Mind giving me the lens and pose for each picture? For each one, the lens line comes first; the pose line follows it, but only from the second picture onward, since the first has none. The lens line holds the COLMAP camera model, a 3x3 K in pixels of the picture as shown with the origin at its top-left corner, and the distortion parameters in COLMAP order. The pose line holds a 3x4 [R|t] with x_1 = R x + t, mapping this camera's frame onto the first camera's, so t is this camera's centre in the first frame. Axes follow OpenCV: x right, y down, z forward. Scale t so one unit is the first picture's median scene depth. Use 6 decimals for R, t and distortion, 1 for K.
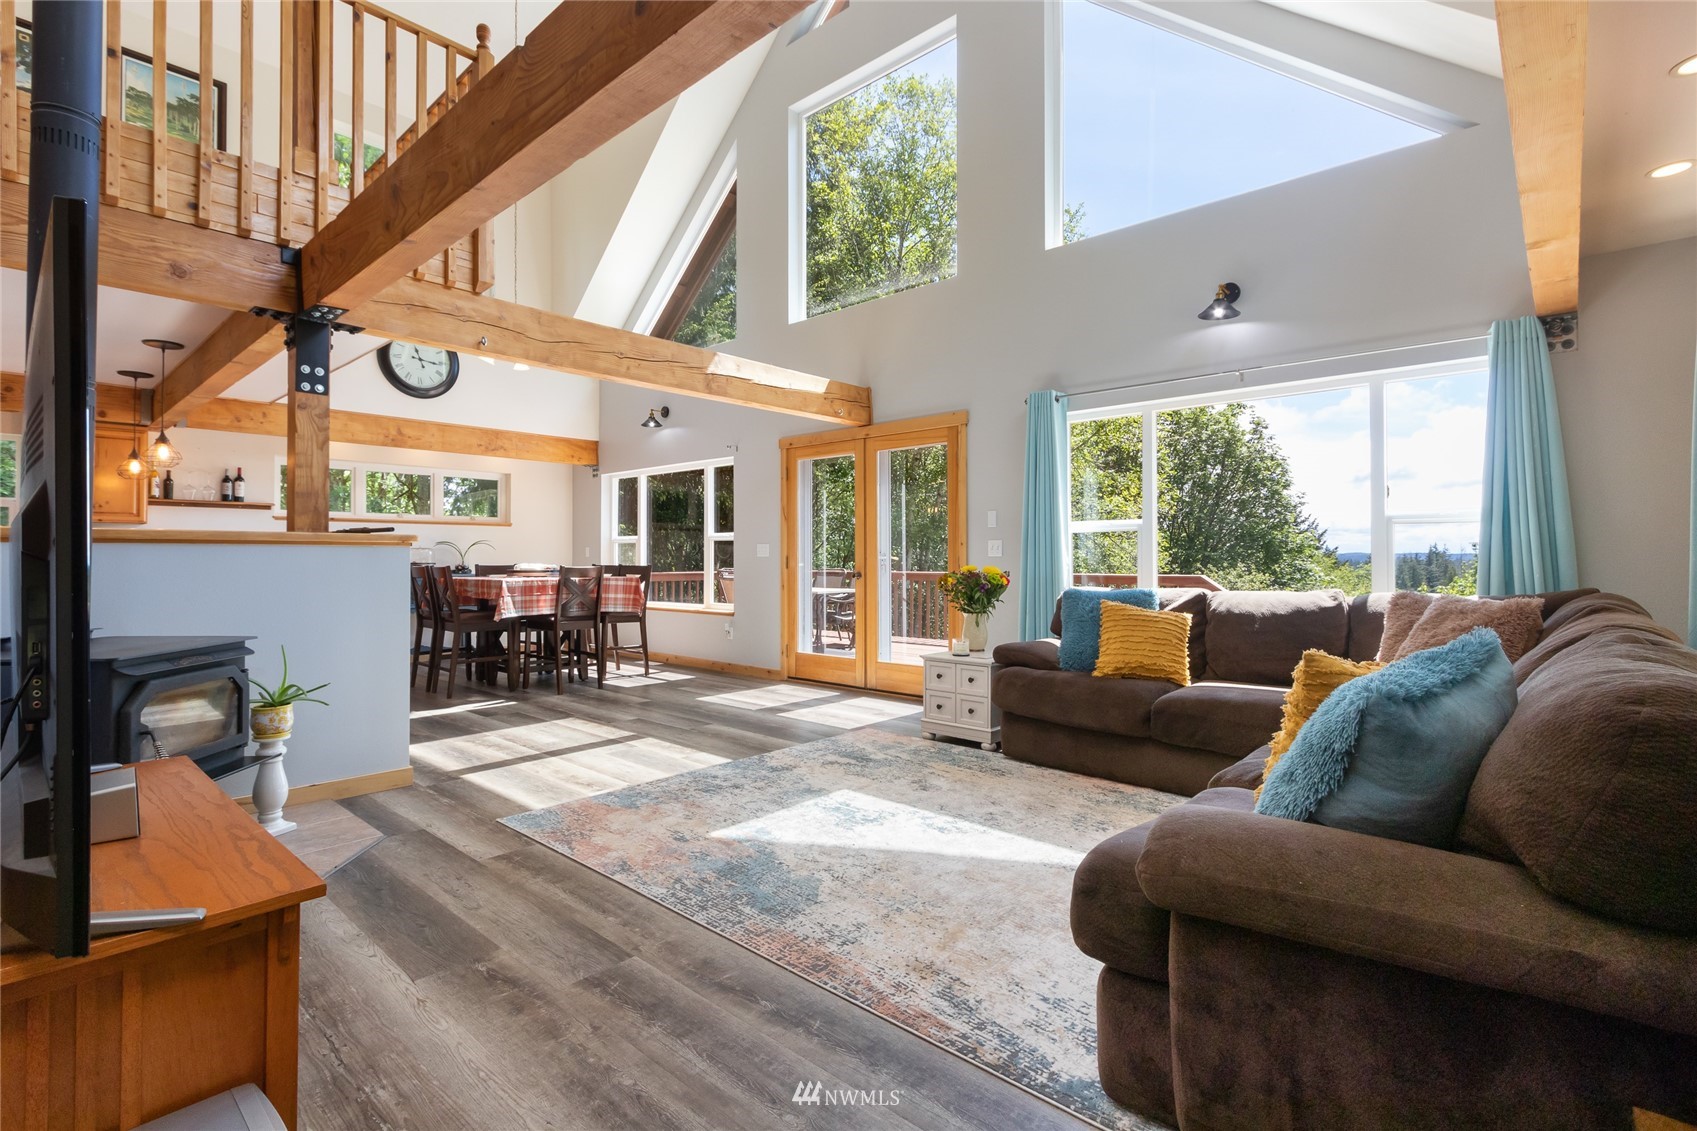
lens RADIAL K [[790.1, 0, 823.1], [0, 790.1, 562.1], [0, 0, 1]] dist [-0.002130, -0.000213]
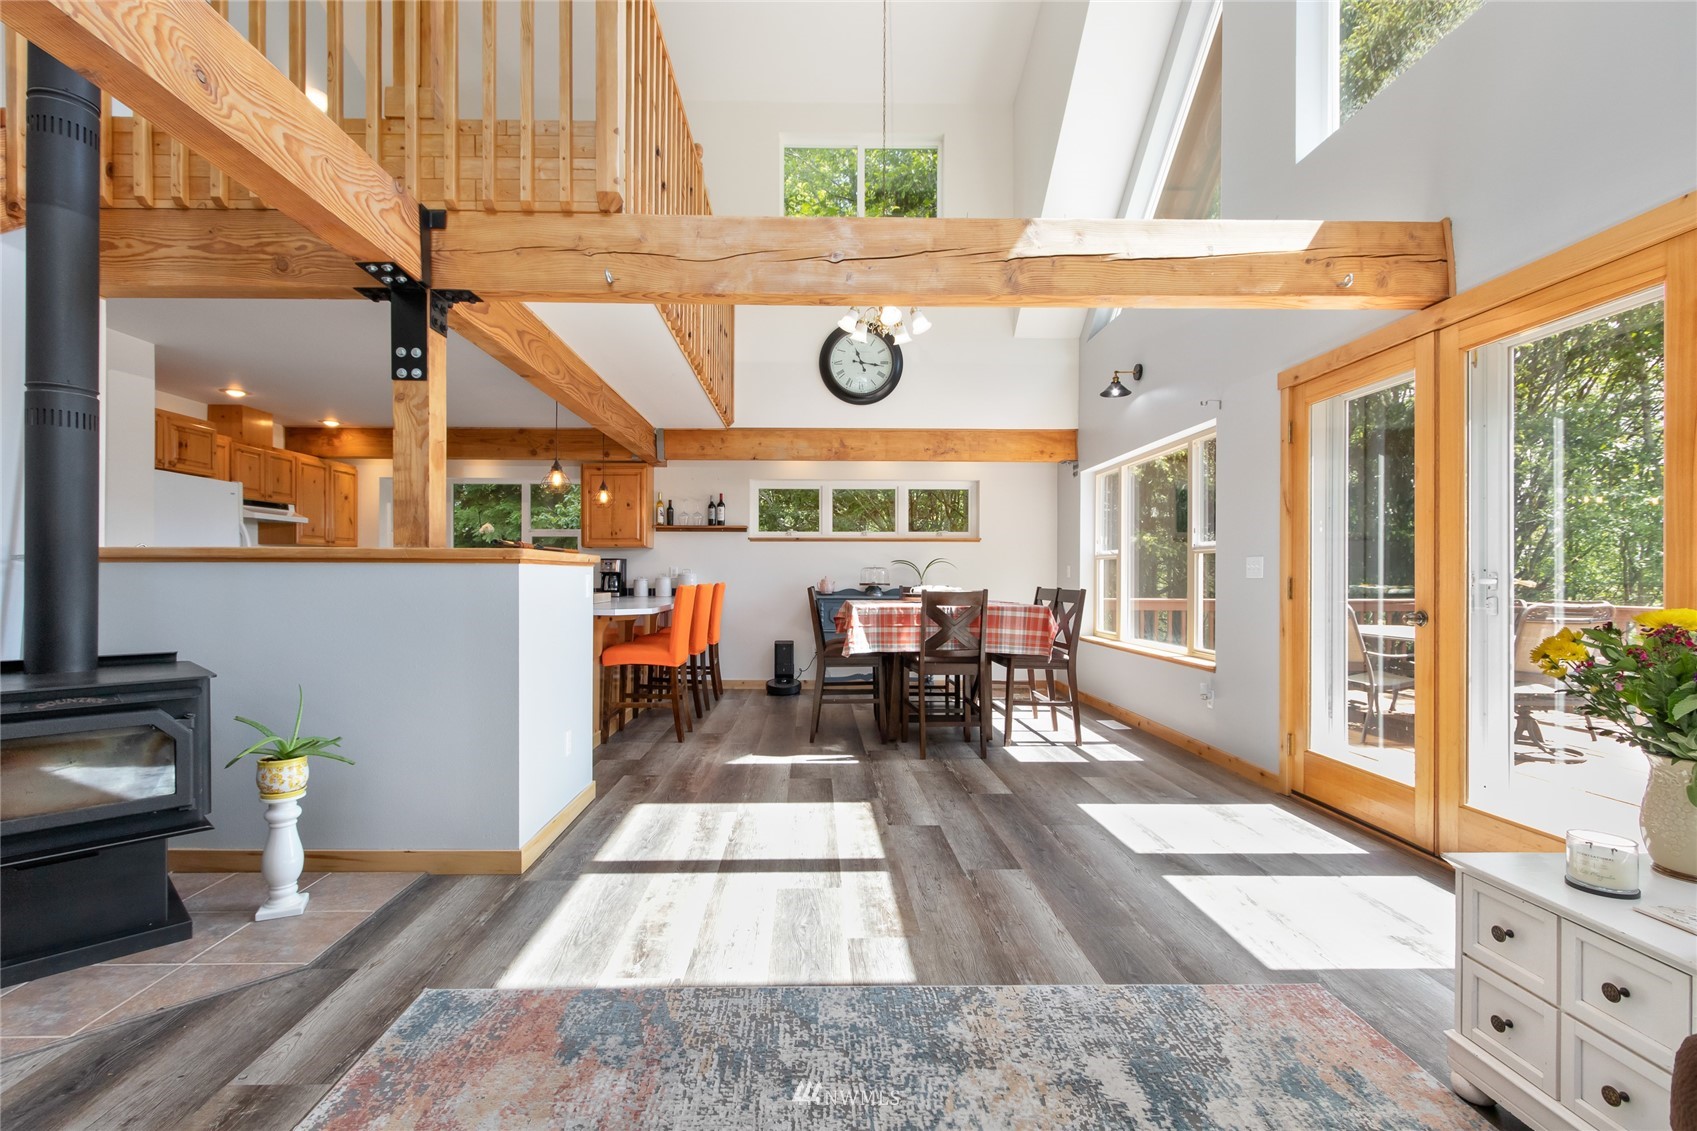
lens RADIAL K [[777.9, 0, 821.9], [0, 777.9, 581.0], [0, 0, 1]] dist [0.002756, 0.000274]
pose [[0.694652, 0.006085, -0.719320, 0.141801], [-0.007177, 0.999973, 0.001528, -0.003835], [0.719310, 0.004101, 0.694677, 0.430359]]
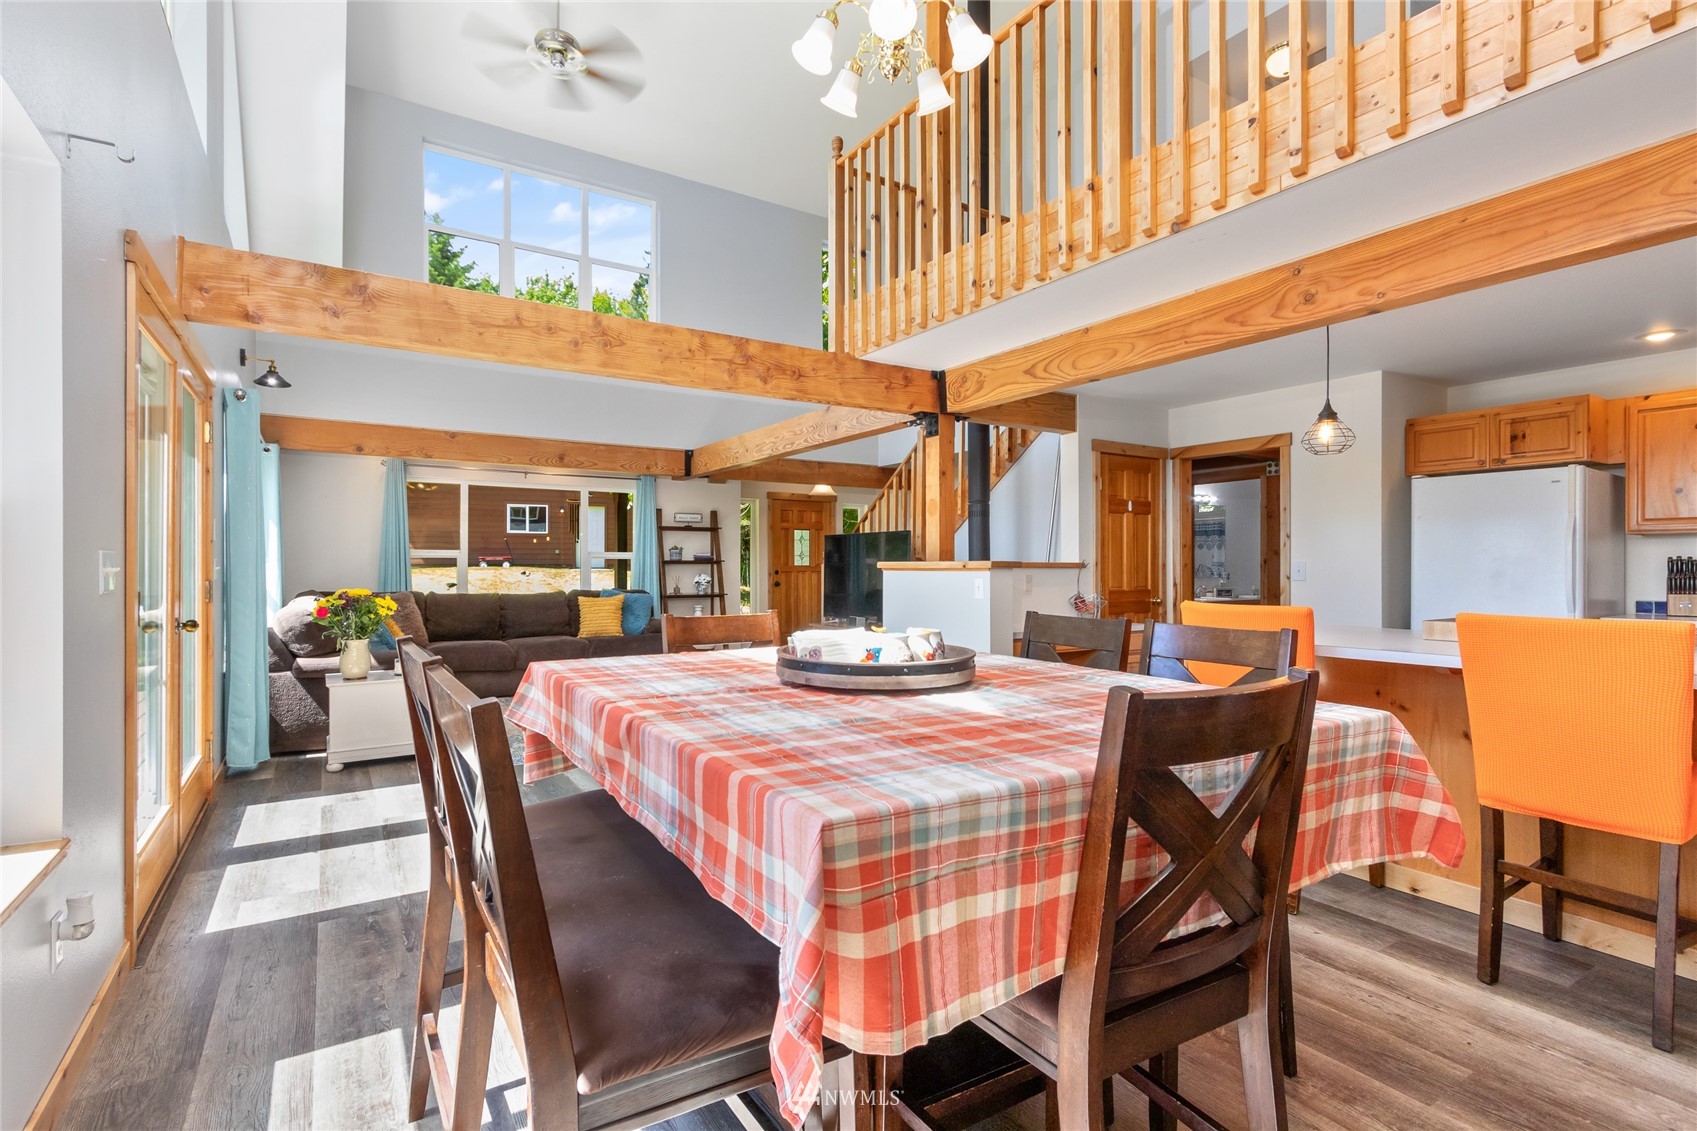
lens RADIAL K [[790.1, 0, 823.1], [0, 790.1, 562.1], [0, 0, 1]] dist [-0.002130, -0.000213]
pose [[-0.967885, -0.001140, 0.251390, -0.472397], [-0.001308, 0.999999, -0.000501, -0.020125], [-0.251389, -0.000814, -0.967886, 1.445496]]
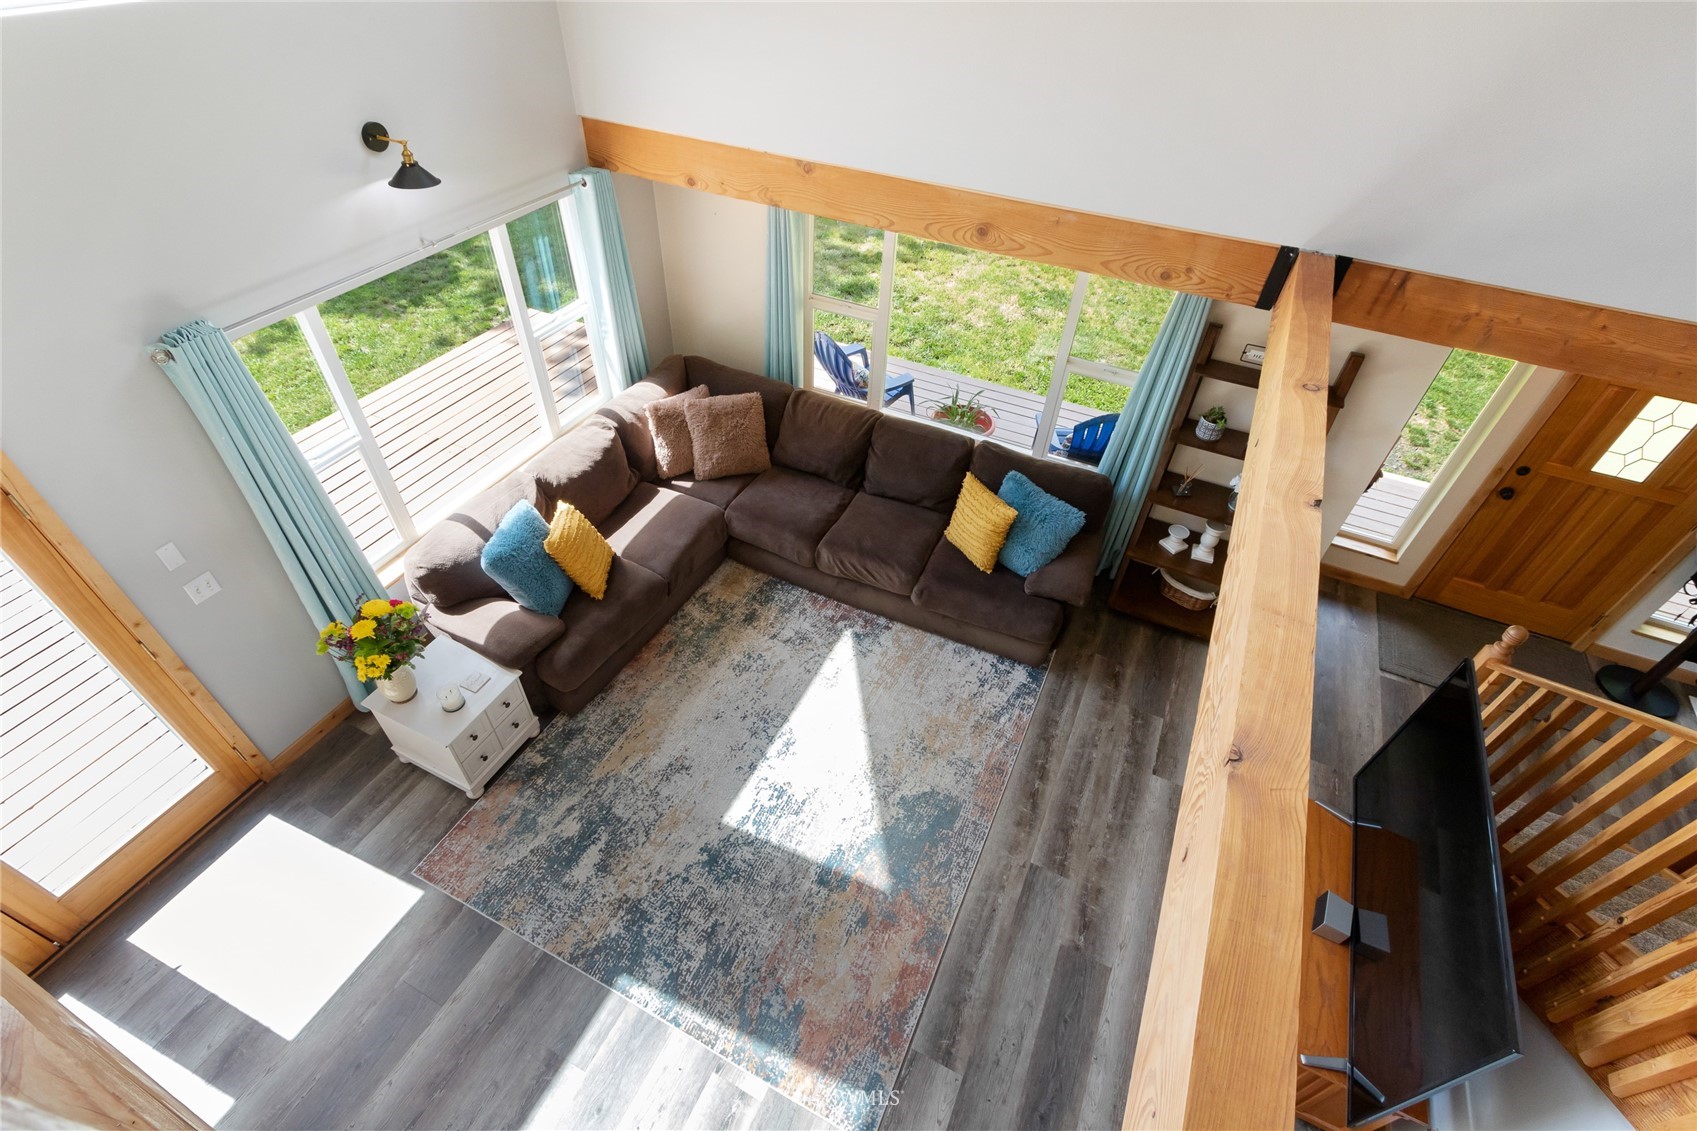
lens RADIAL K [[764.6, 0, 848.5], [0, 764.6, 565.5], [0, 0, 1]] dist [0.001575, 0.000140]
pose [[-0.300537, -0.663177, 0.685473, -0.307875], [-0.027860, 0.724496, 0.688716, -0.421825], [-0.953363, 0.187887, -0.236214, 0.602109]]
